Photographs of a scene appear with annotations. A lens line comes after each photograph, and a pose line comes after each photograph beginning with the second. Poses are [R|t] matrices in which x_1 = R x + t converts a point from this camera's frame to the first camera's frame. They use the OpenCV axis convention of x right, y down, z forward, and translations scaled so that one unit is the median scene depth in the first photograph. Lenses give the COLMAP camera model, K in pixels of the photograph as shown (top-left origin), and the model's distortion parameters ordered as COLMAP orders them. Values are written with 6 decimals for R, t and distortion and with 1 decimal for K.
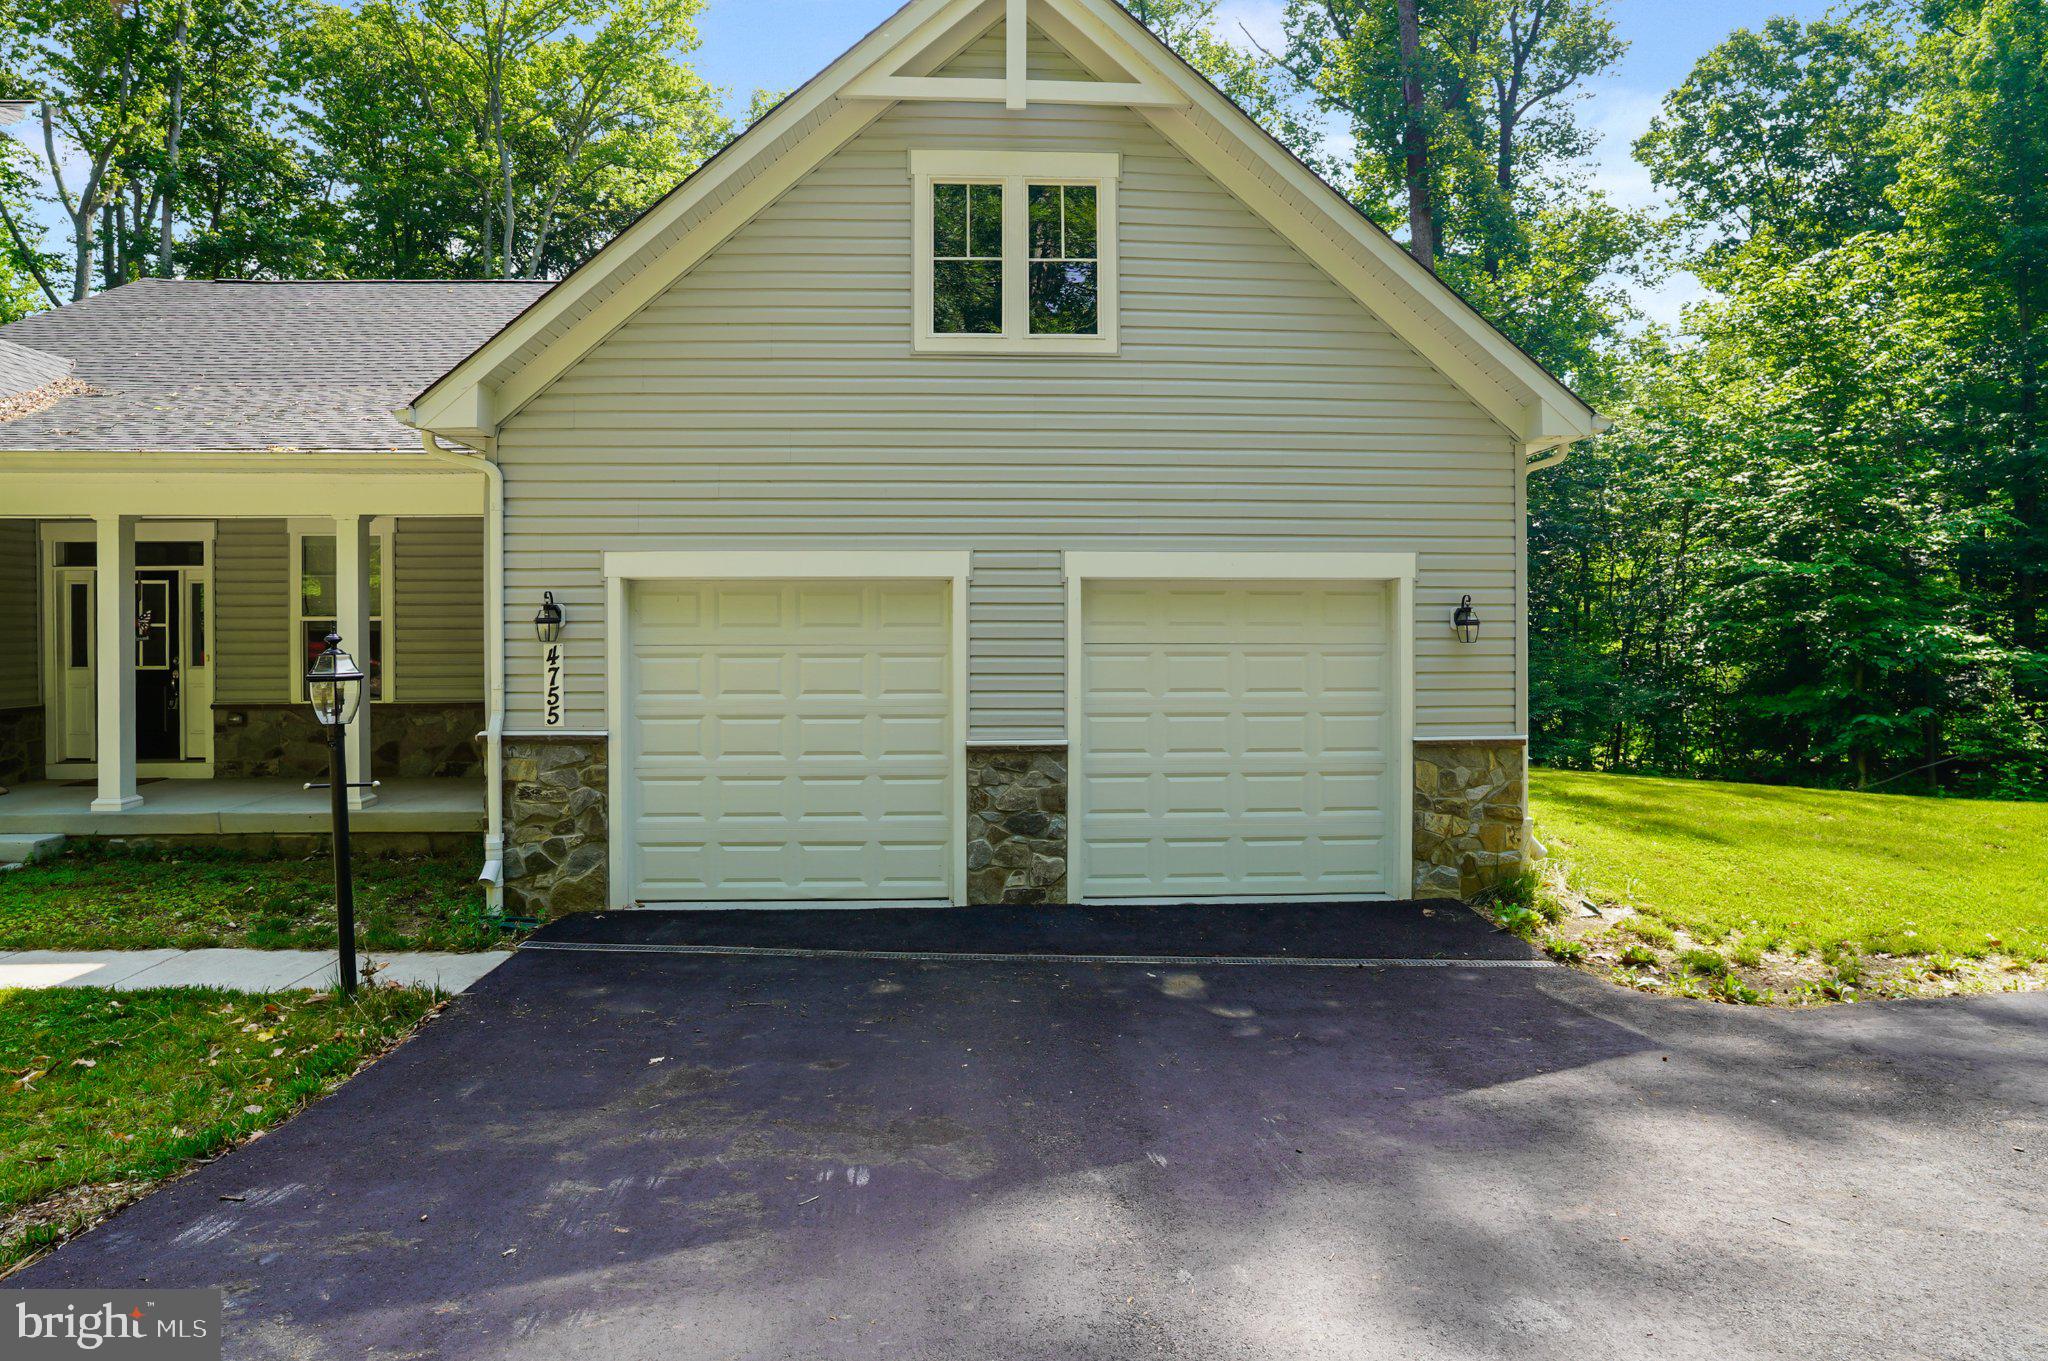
lens RADIAL K [[1088.8, 0, 1033.2], [0, 1088.8, 614.3], [0, 0, 1]] dist [-0.053513, 0.027145]
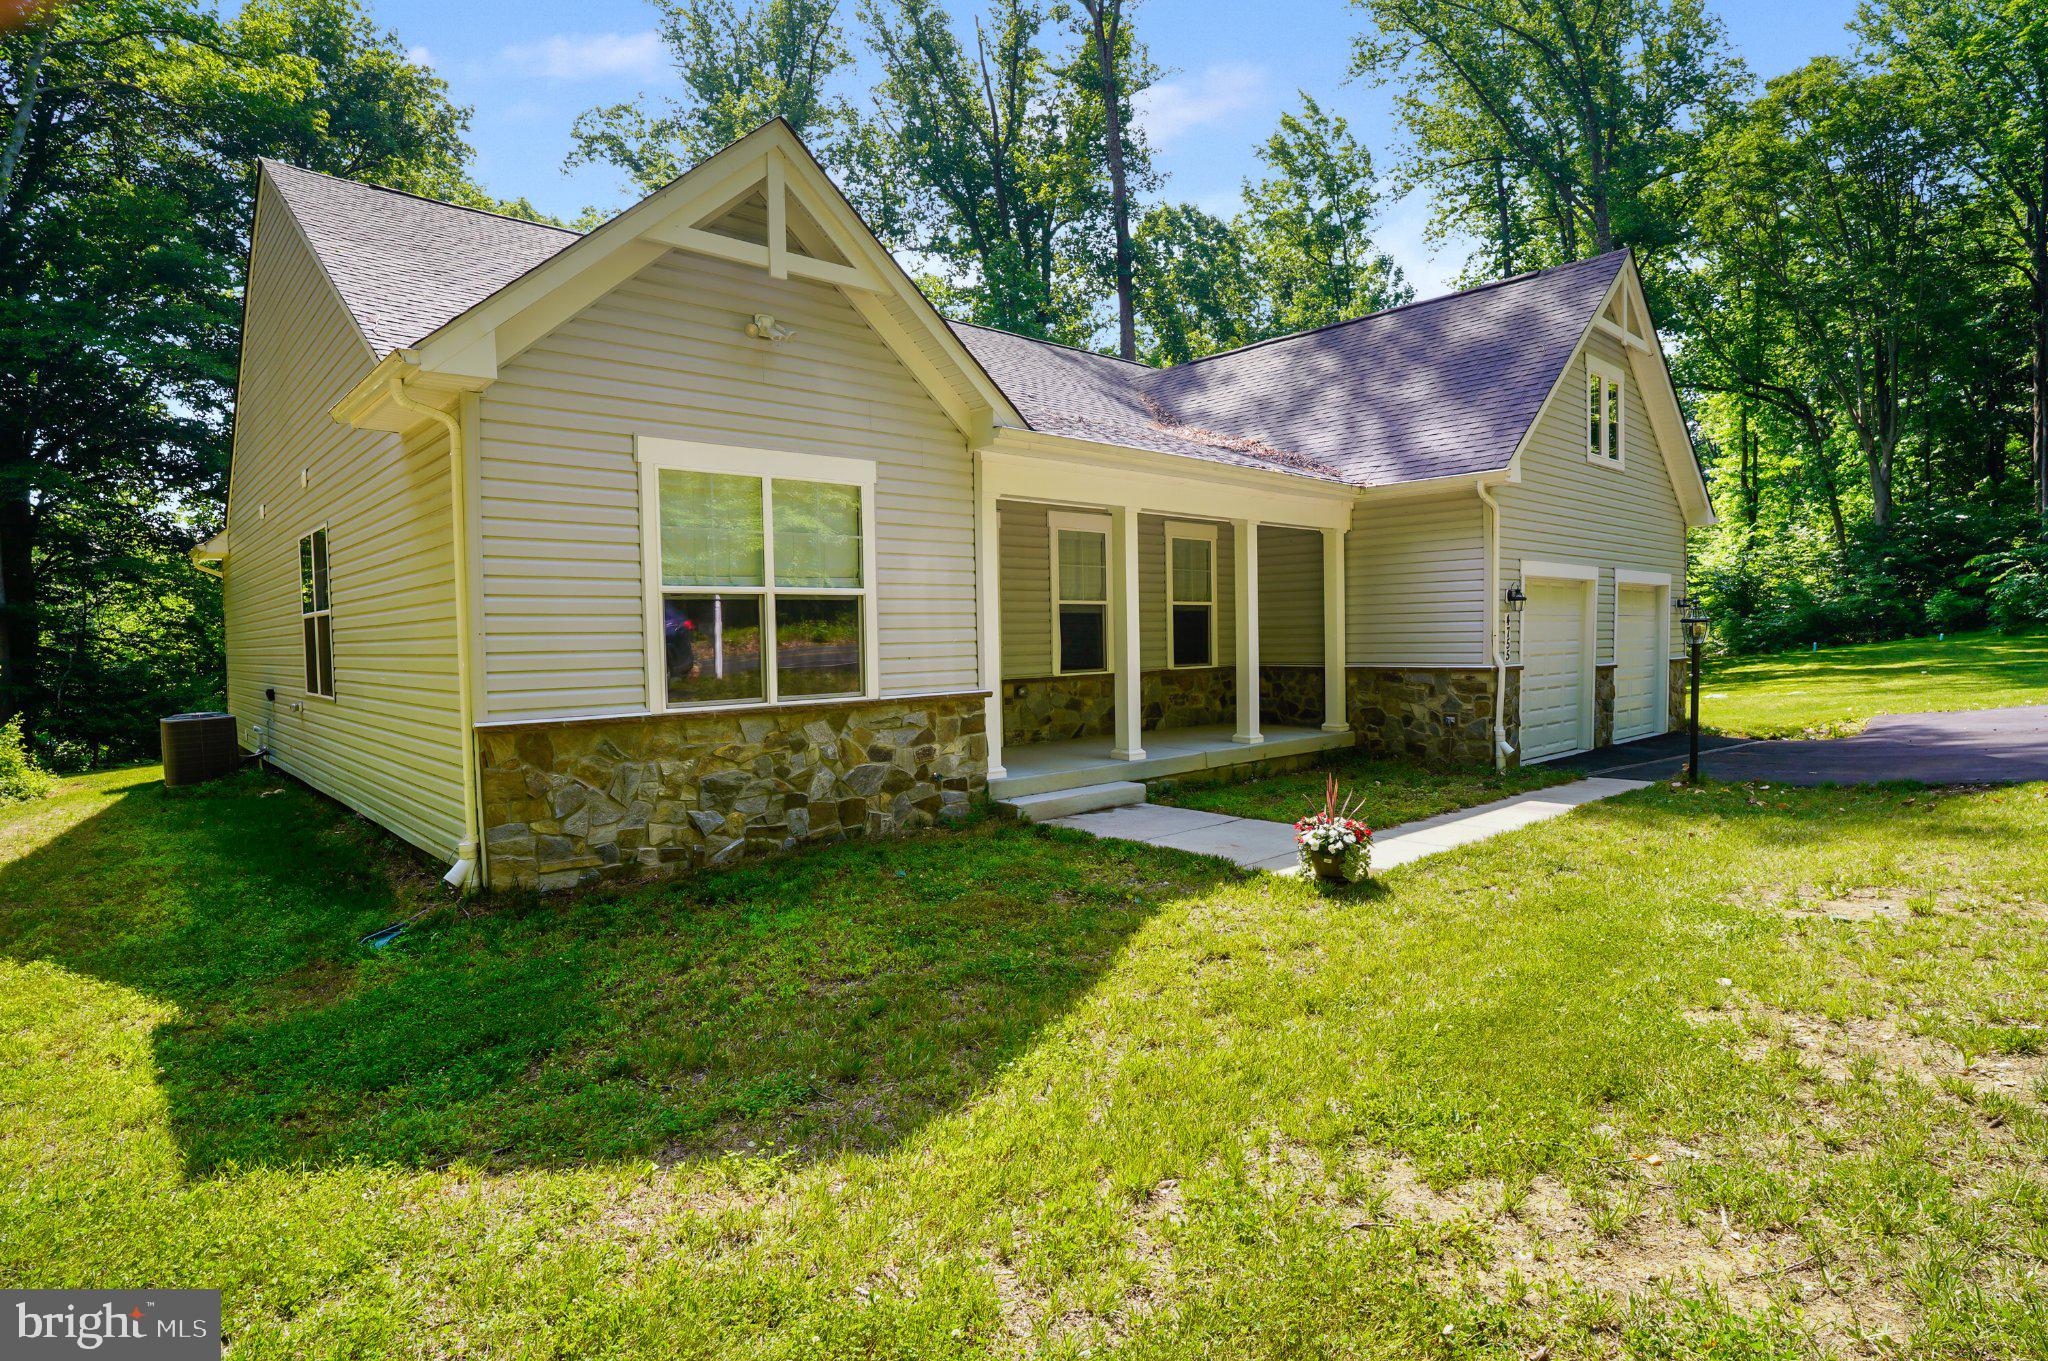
lens RADIAL K [[1070.7, 0, 1026.4], [0, 1070.7, 671.9], [0, 0, 1]] dist [-0.052539, 0.027650]
pose [[0.763492, -0.029844, 0.645127, -2.061316], [0.007705, 0.999282, 0.037109, 0.051369], [-0.645771, -0.023362, 0.763173, 0.209140]]
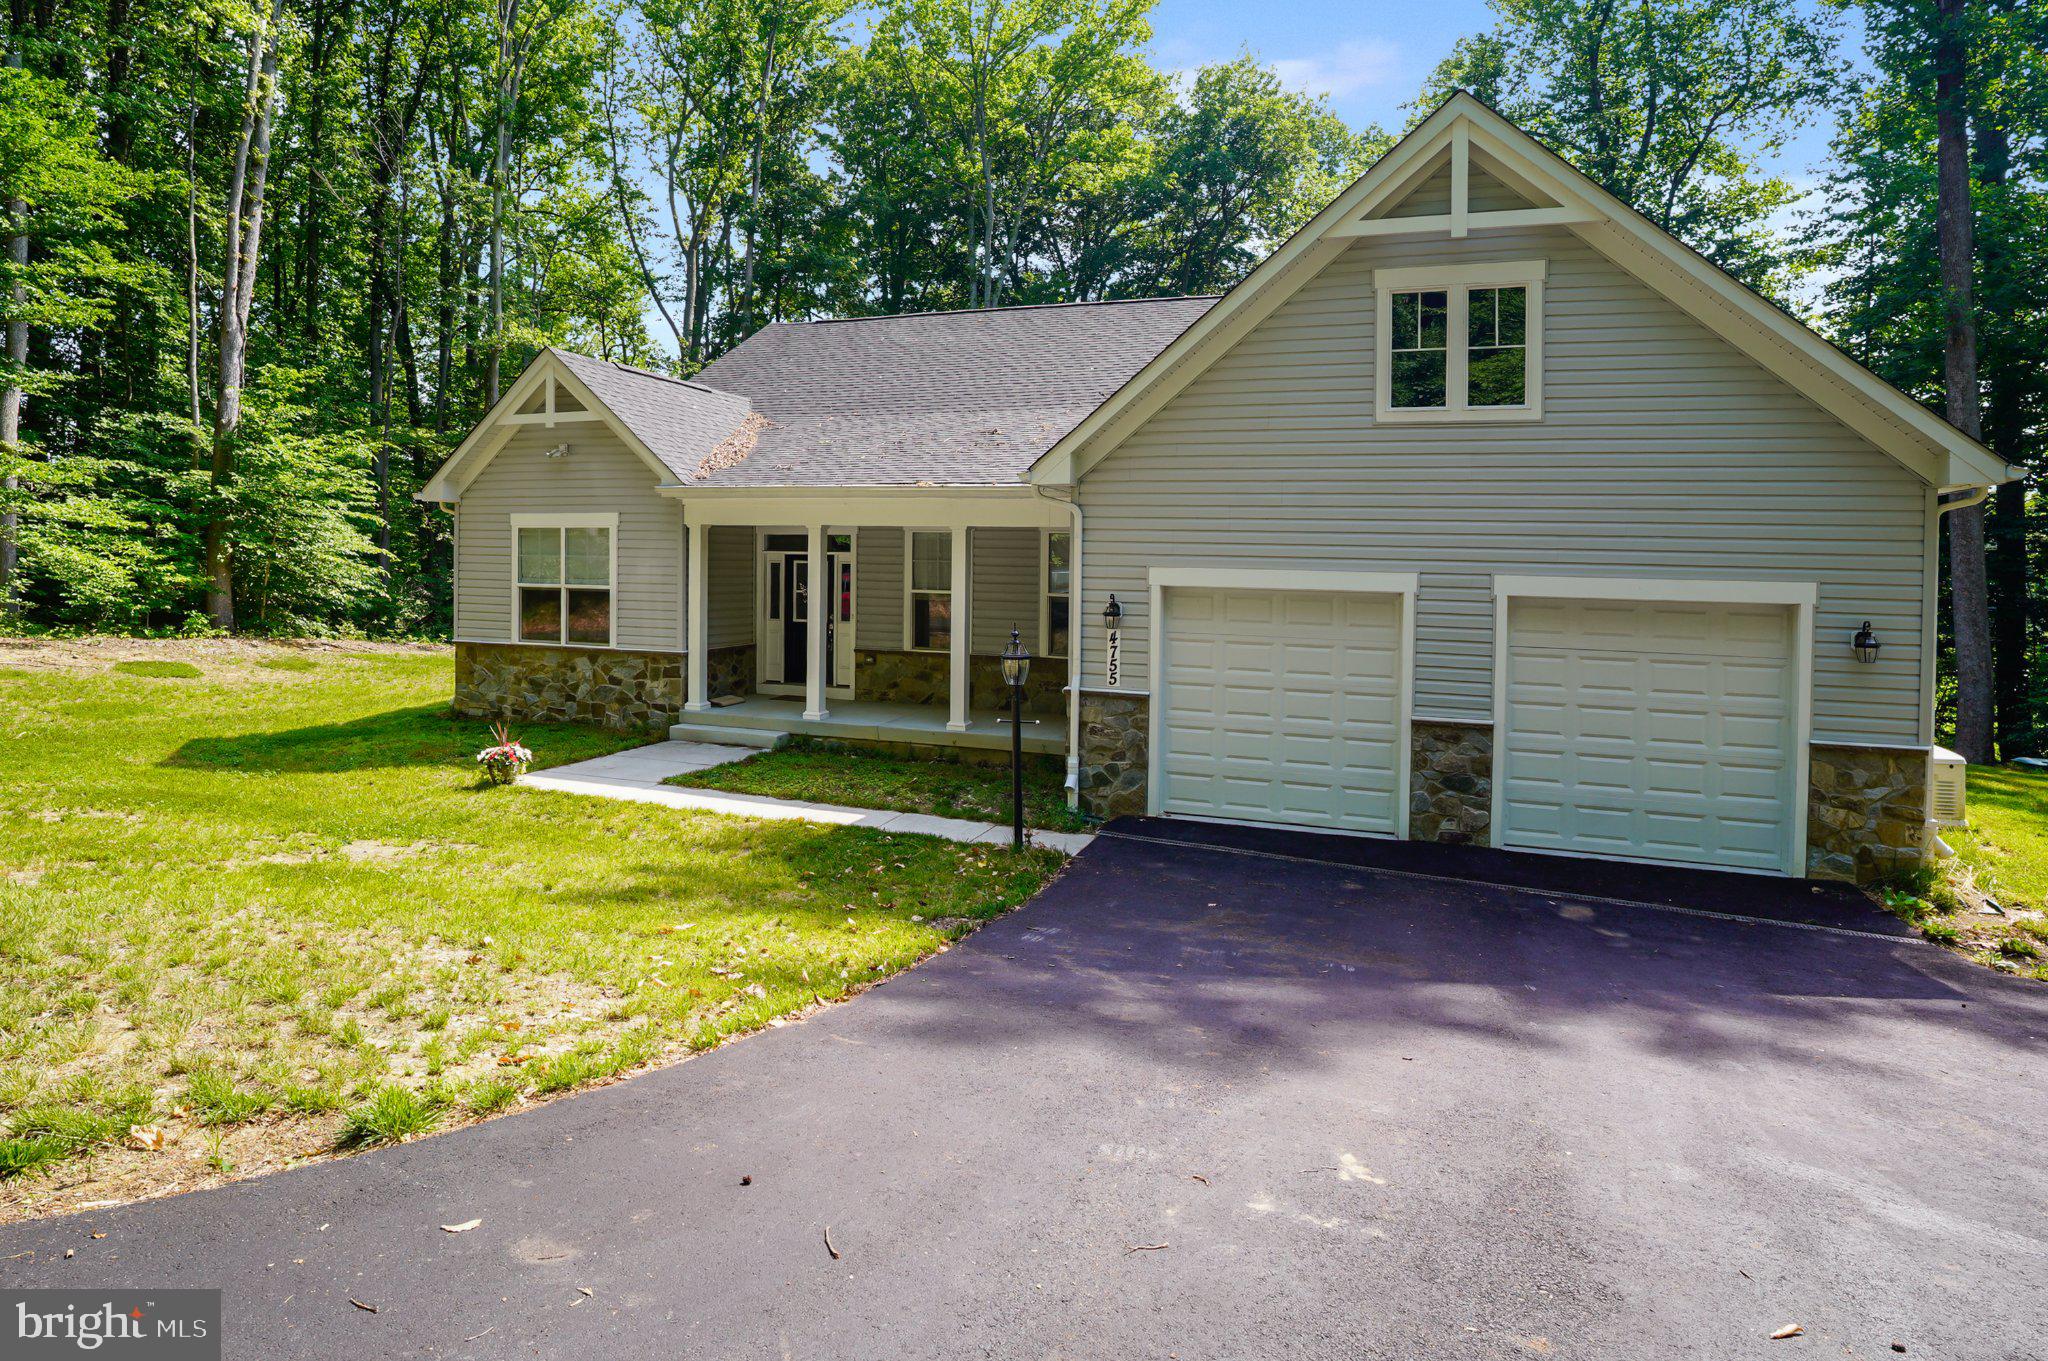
lens RADIAL K [[1116.7, 0, 1018.8], [0, 1116.7, 551.9], [0, 0, 1]] dist [-0.028237, 0.002515]
pose [[0.923776, 0.018982, -0.382462, 0.011353], [-0.018610, 0.999816, 0.004672, -0.081021], [0.382480, 0.002801, 0.923960, -0.436094]]
